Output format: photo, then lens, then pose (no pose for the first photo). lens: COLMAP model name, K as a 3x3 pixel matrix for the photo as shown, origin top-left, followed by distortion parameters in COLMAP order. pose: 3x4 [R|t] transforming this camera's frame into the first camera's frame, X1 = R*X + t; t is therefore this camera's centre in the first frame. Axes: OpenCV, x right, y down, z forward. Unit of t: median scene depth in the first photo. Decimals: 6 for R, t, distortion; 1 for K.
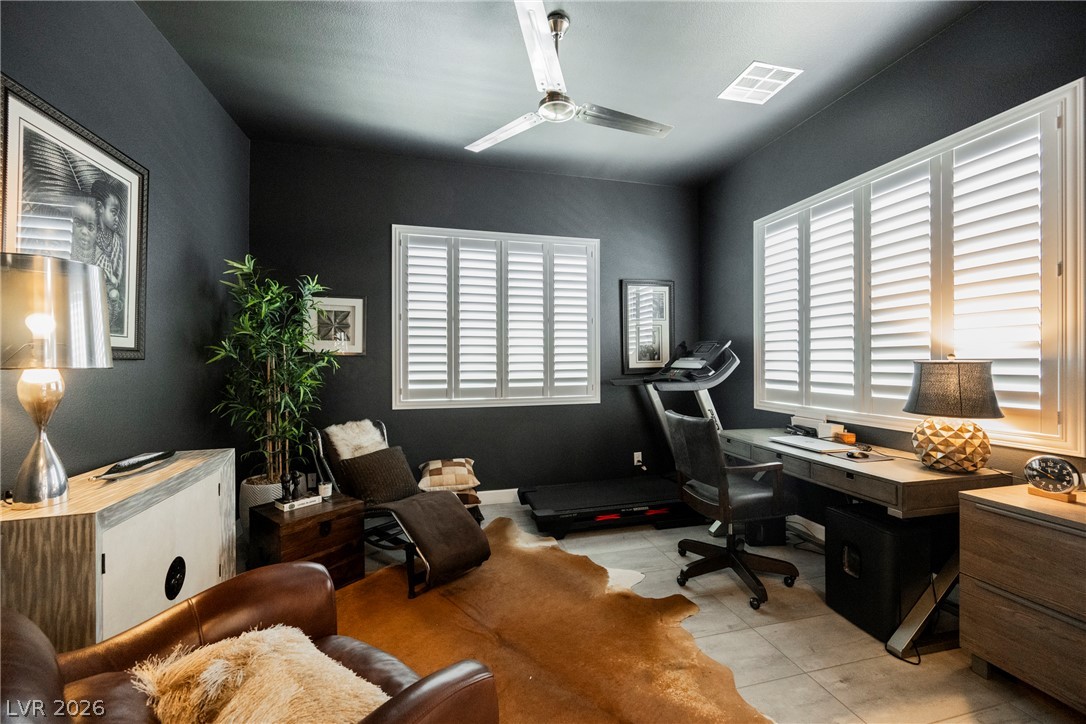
lens RADIAL K [[428.5, 0, 543.0], [0, 428.5, 362.0], [0, 0, 1]] dist [0.000439, -0.000019]
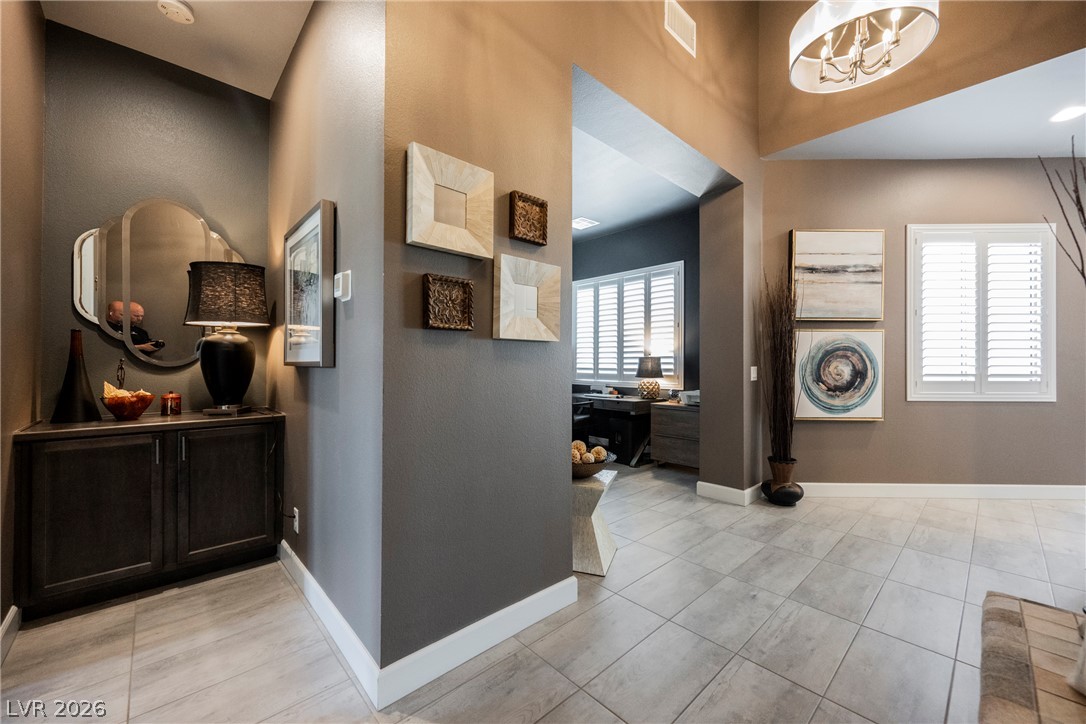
lens RADIAL K [[418.4, 0, 546.4], [0, 418.4, 364.9], [0, 0, 1]] dist [-0.000069, -0.000075]
pose [[0.878917, 0.007927, 0.476908, -0.718196], [-0.007640, 0.999968, -0.002542, 0.050864], [-0.476913, -0.001410, 0.878949, -0.829900]]
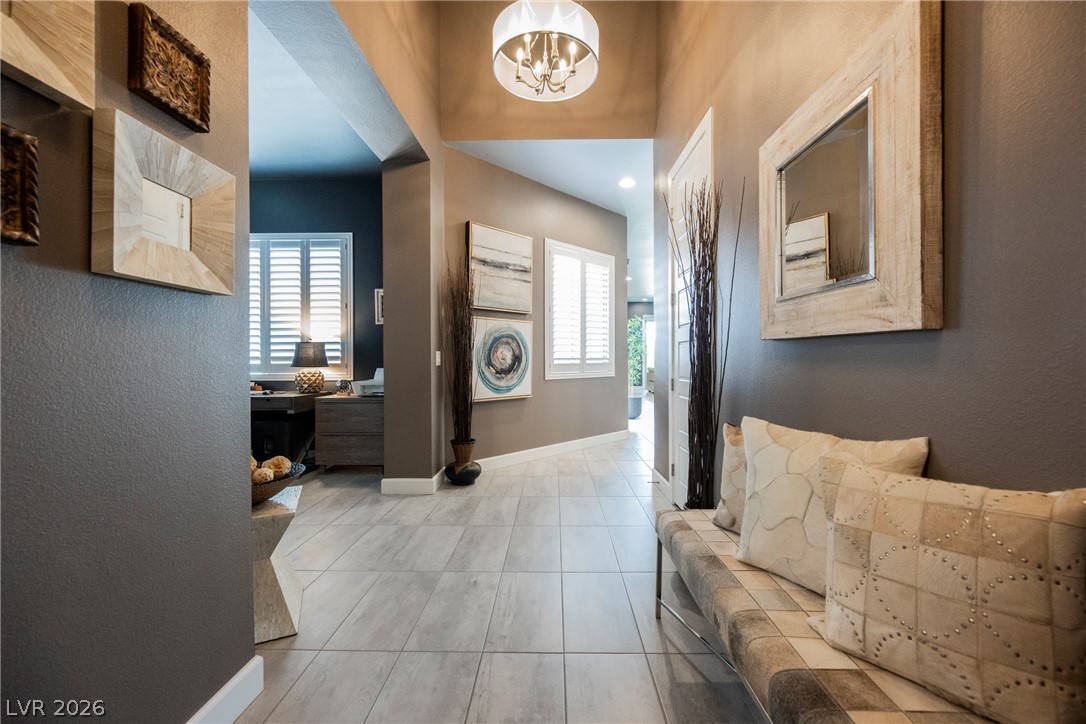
lens RADIAL K [[428.5, 0, 543.0], [0, 428.5, 362.0], [0, 0, 1]] dist [0.000439, -0.000019]
pose [[0.270025, -0.002455, 0.962850, -0.709419], [0.001703, 0.999996, 0.002072, 0.084852], [-0.962852, 0.001080, 0.270028, -0.621135]]
